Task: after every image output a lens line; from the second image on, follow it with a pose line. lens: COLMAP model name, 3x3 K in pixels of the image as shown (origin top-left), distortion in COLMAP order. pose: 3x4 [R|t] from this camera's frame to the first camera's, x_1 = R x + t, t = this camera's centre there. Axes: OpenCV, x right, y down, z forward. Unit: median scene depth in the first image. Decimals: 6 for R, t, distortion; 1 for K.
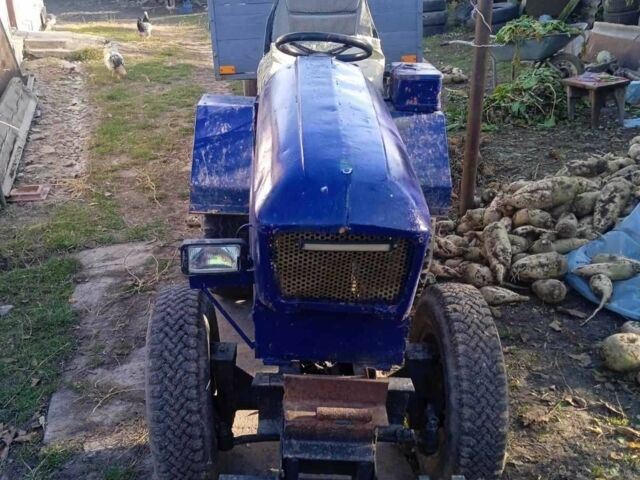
lens RADIAL K [[716.7, 0, 320.0], [0, 716.7, 240.0], [0, 0, 1]] dist [0.039697, -0.012648]
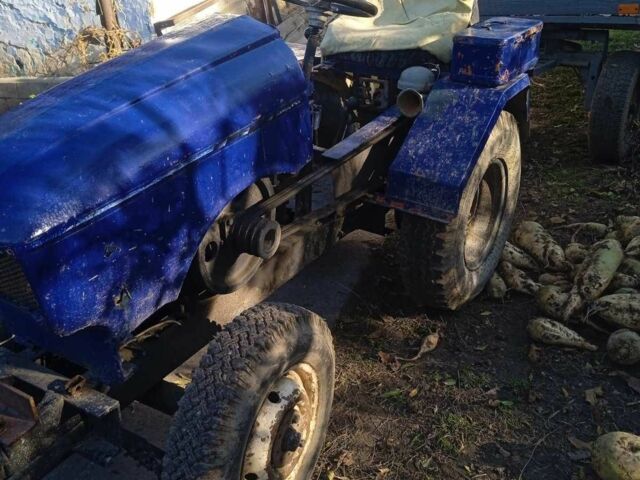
lens RADIAL K [[716.7, 0, 320.0], [0, 716.7, 240.0], [0, 0, 1]] dist [0.039697, -0.012648]
pose [[0.855092, 0.210882, -0.473651, 0.380825], [-0.168239, 0.976970, 0.131247, -0.081187], [0.490421, -0.032542, 0.870878, 0.205150]]
